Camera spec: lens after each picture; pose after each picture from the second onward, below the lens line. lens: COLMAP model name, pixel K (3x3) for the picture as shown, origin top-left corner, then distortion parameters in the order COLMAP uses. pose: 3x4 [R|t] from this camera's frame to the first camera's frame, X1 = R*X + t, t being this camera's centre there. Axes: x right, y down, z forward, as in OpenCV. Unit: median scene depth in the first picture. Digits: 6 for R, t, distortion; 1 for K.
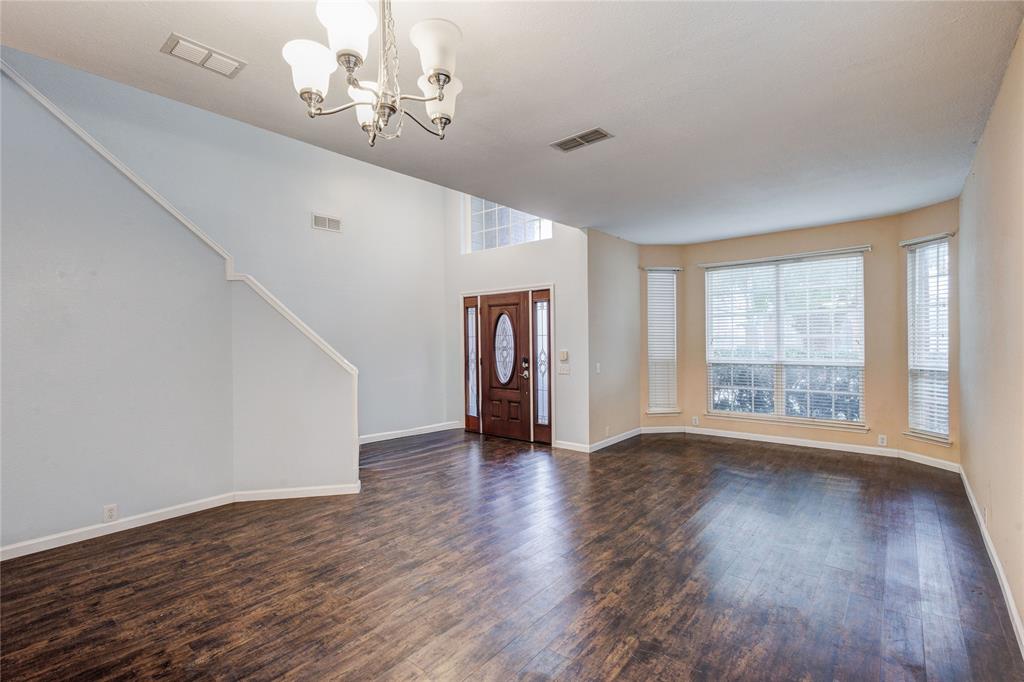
lens RADIAL K [[472.1, 0, 508.5], [0, 472.1, 336.6], [0, 0, 1]] dist [0.010264, -0.003269]
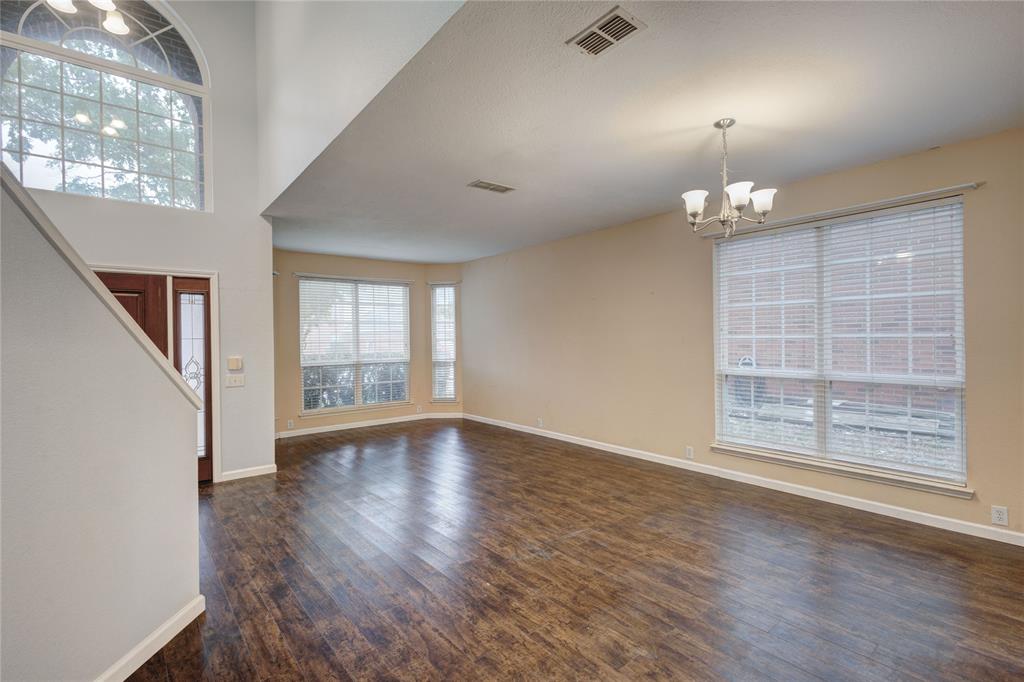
lens RADIAL K [[472.1, 0, 515.2], [0, 472.1, 341.5], [0, 0, 1]] dist [0.010264, -0.003269]
pose [[0.180360, 0.002193, 0.983598, -1.009541], [0.006086, 0.999976, -0.003346, 0.012219], [-0.983582, 0.006590, 0.180343, 0.644566]]
